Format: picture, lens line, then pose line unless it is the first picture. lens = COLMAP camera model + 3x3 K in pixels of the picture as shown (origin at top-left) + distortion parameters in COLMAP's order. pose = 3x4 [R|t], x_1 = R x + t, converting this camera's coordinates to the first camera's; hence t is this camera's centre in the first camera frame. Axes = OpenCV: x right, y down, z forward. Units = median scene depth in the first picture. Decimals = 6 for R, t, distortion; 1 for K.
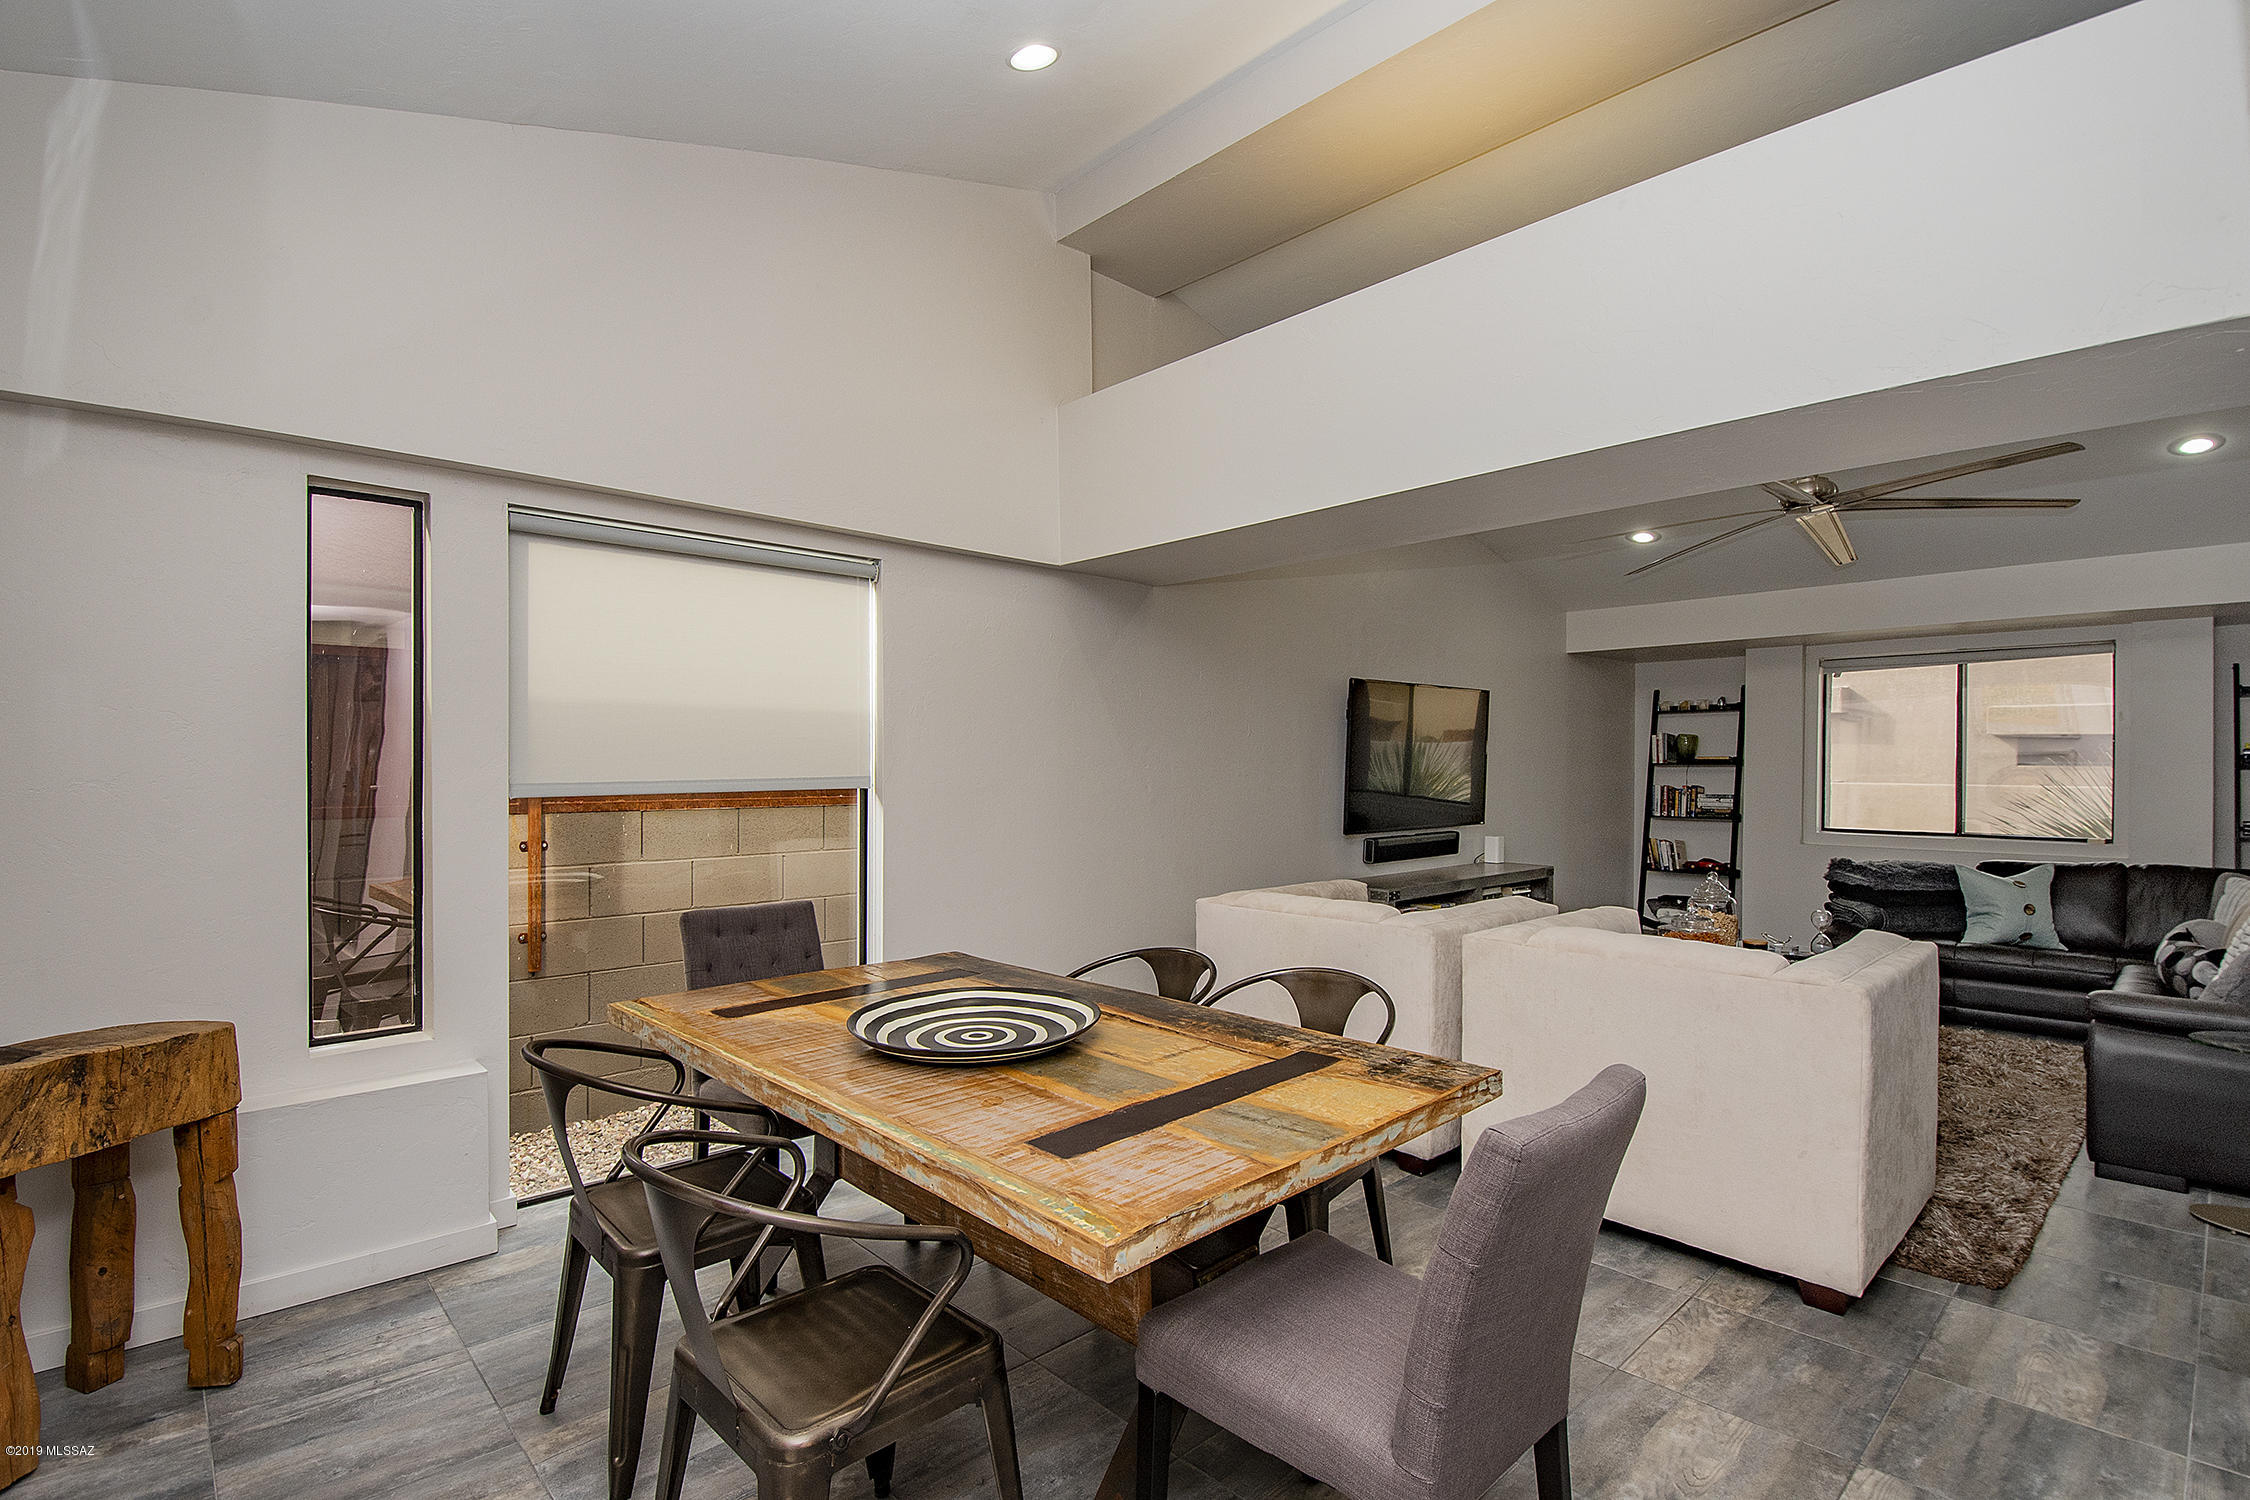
lens RADIAL K [[1044.1, 0, 1137.8], [0, 1044.1, 806.0], [0, 0, 1]] dist [0.016924, -0.019622]
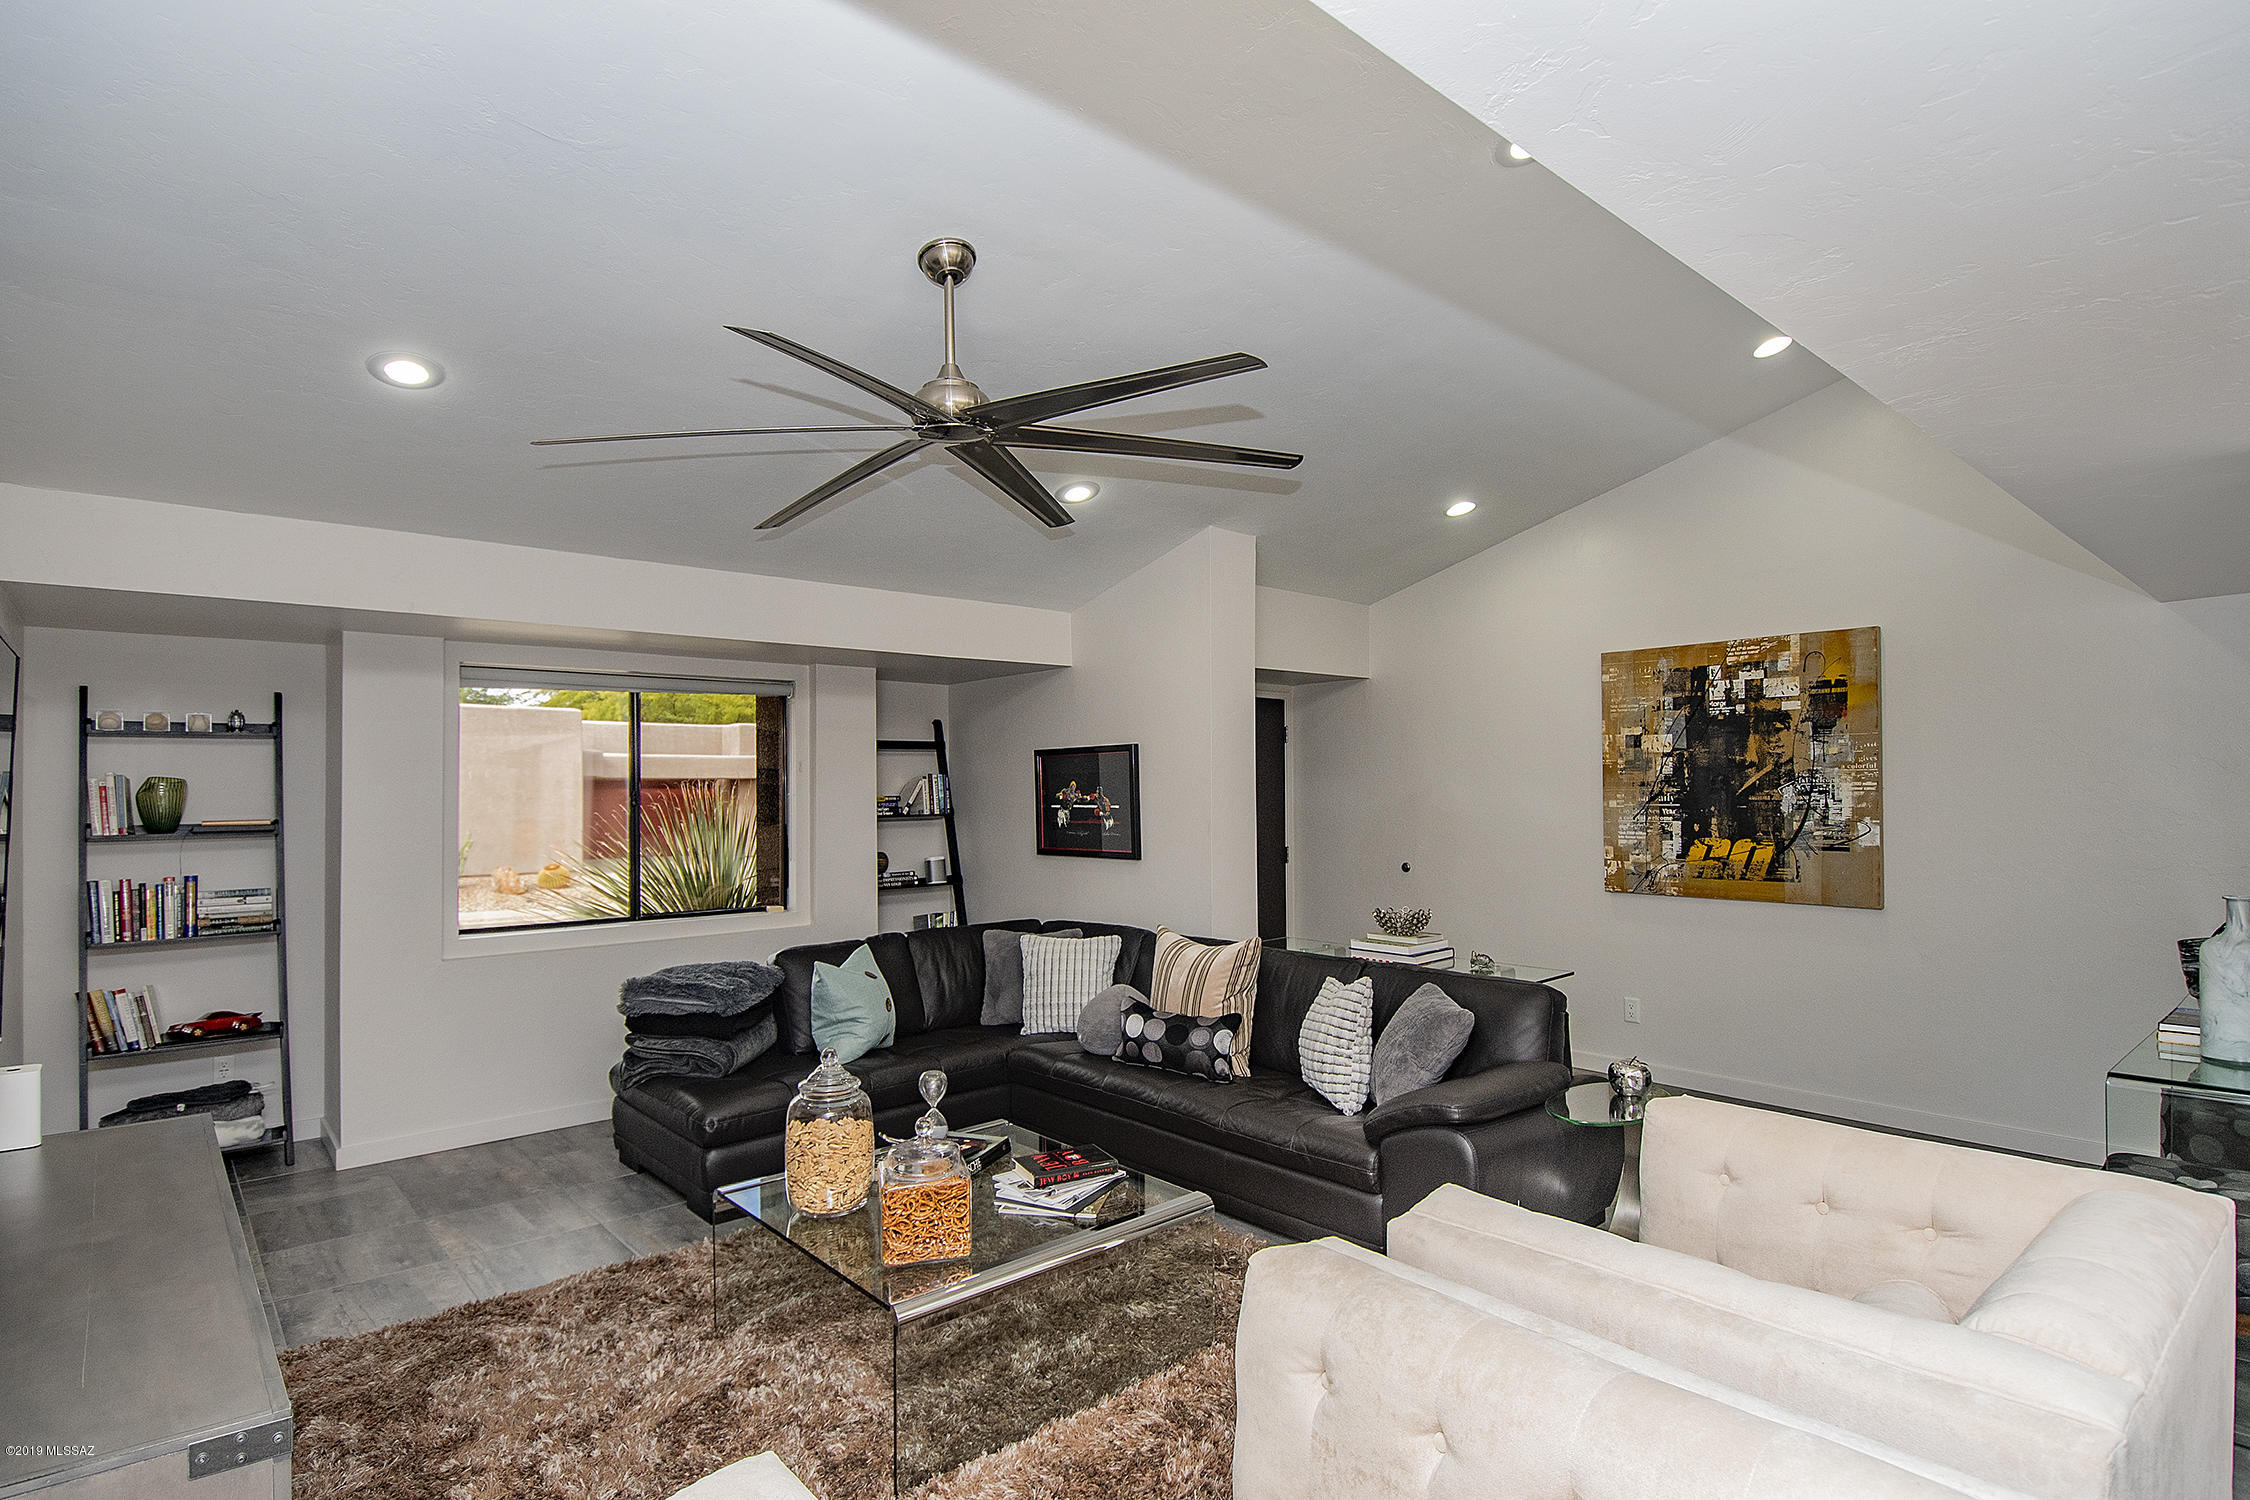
lens RADIAL K [[1138.4, 0, 1131.4], [0, 1138.4, 775.0], [0, 0, 1]] dist [0.013871, -0.000537]
pose [[0.044402, 0.013980, 0.998916, -0.019697], [0.052003, 0.998514, -0.016286, -0.040849], [-0.997659, 0.052670, 0.043609, 0.569866]]
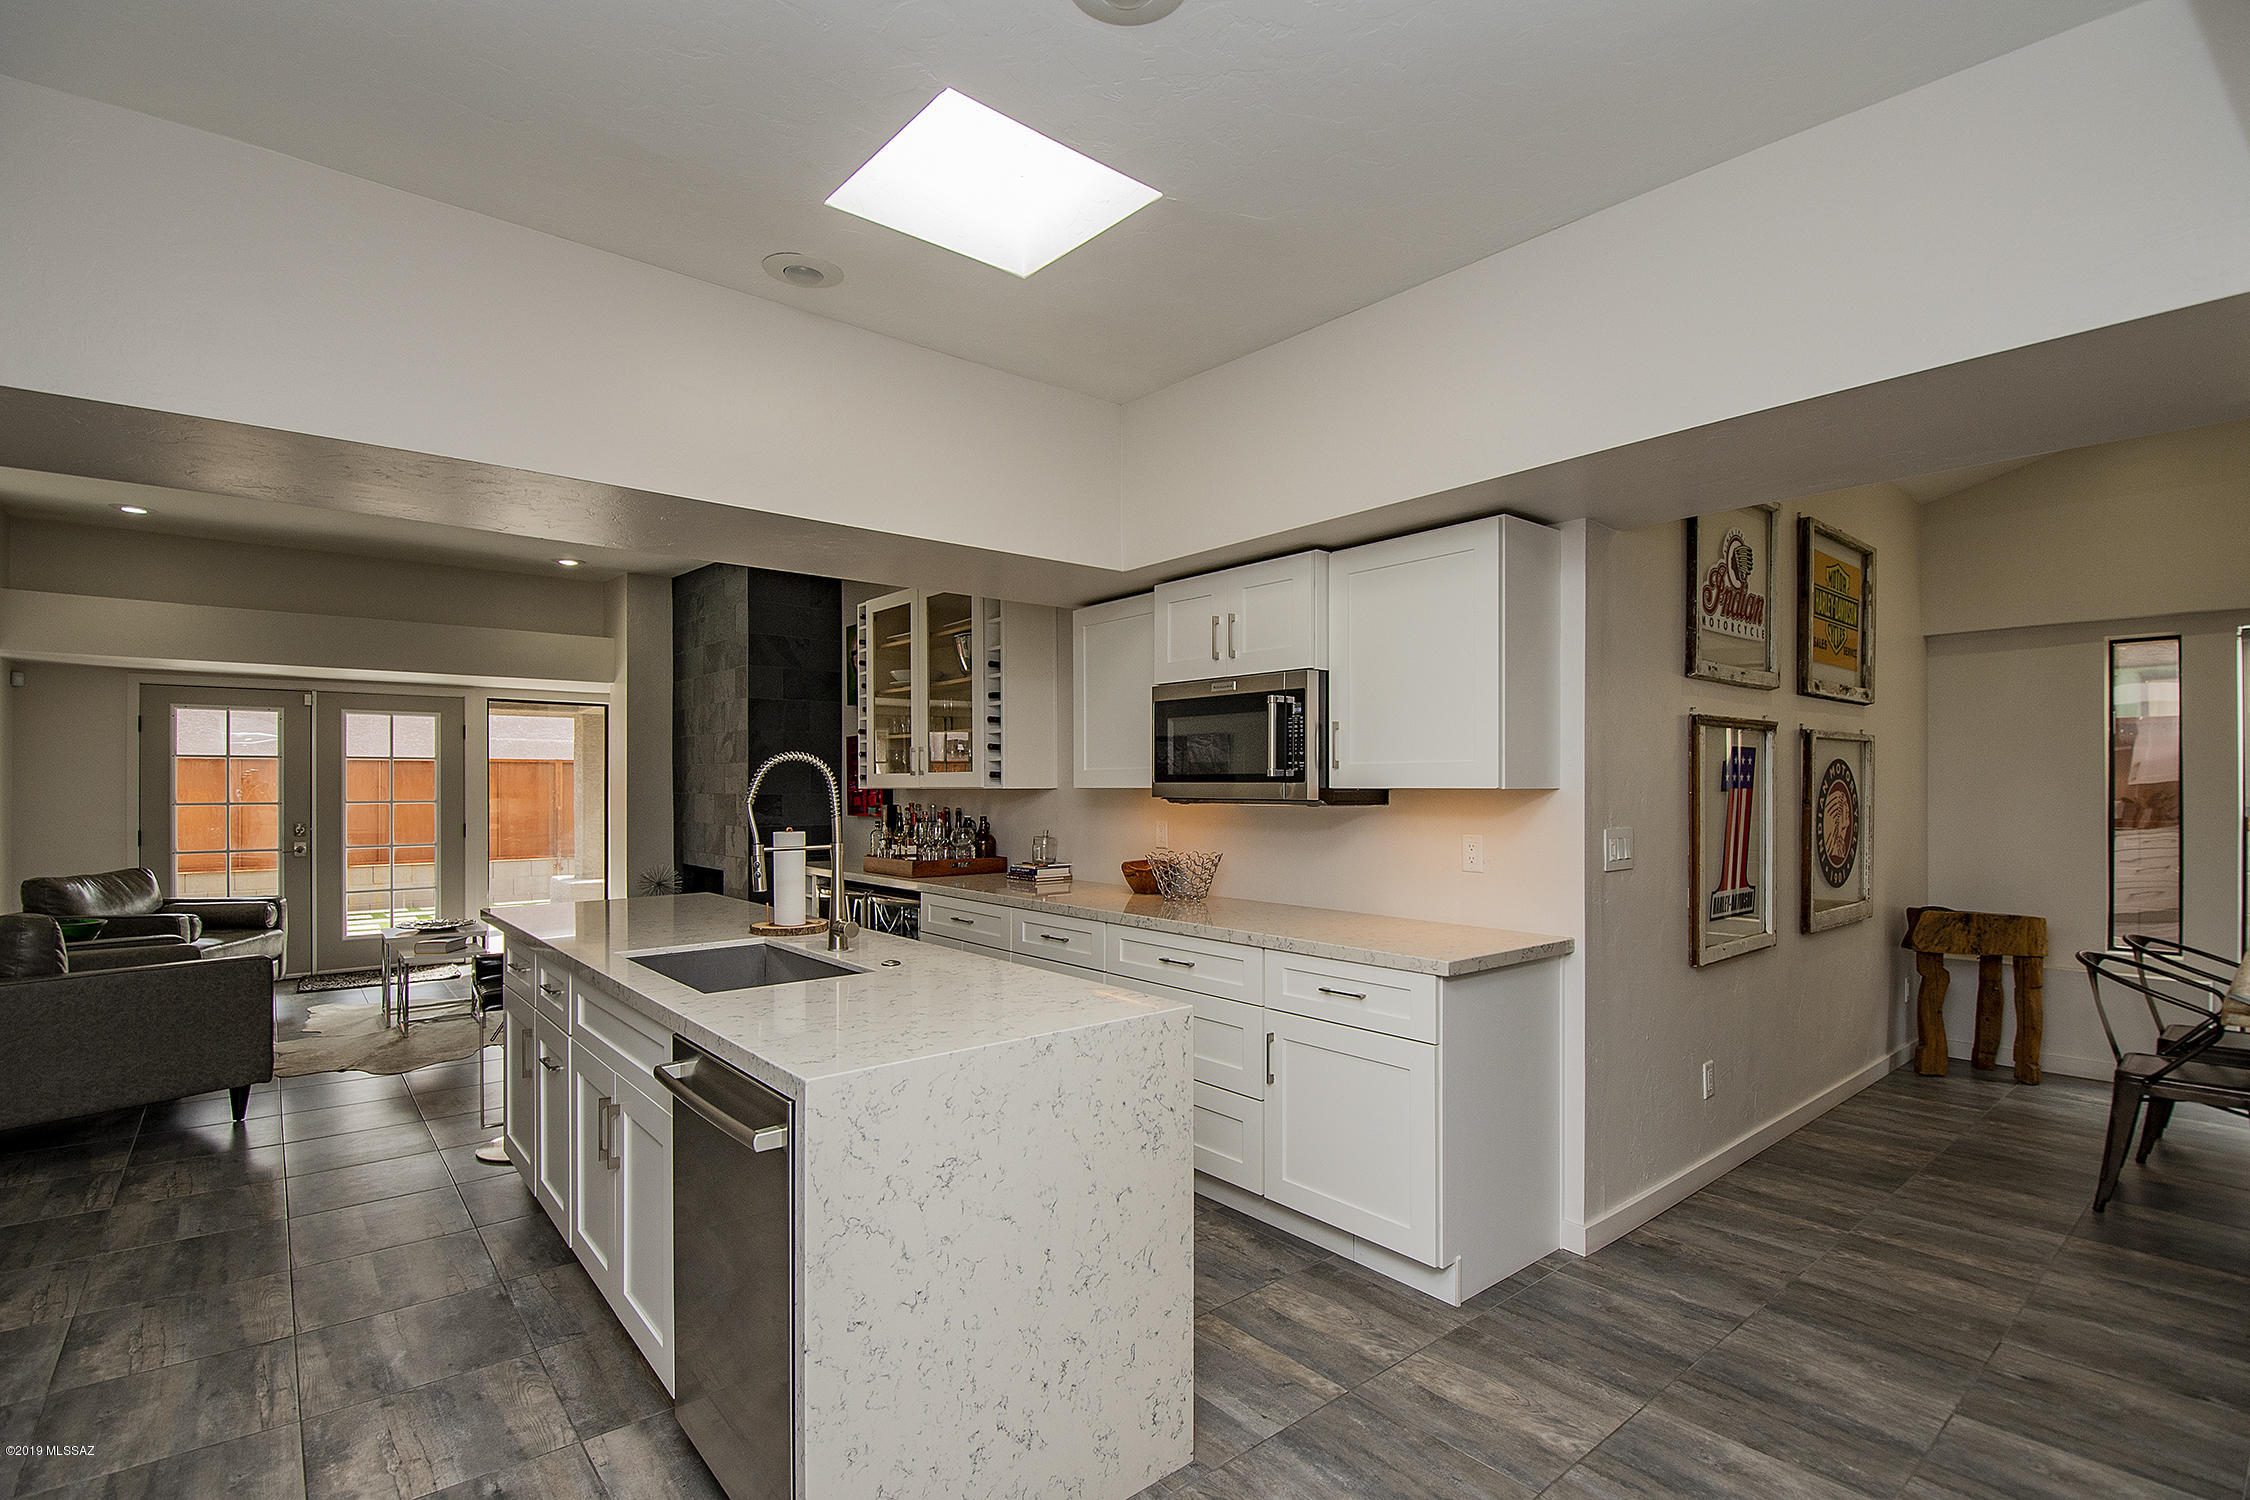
lens RADIAL K [[1053.1, 0, 1096.4], [0, 1053.1, 780.1], [0, 0, 1]] dist [0.012614, -0.019106]
pose [[-0.077572, -0.002163, -0.996984, 0.446311], [-0.042111, 0.999112, 0.001109, 0.007150], [0.996097, 0.042070, -0.077594, -0.239691]]
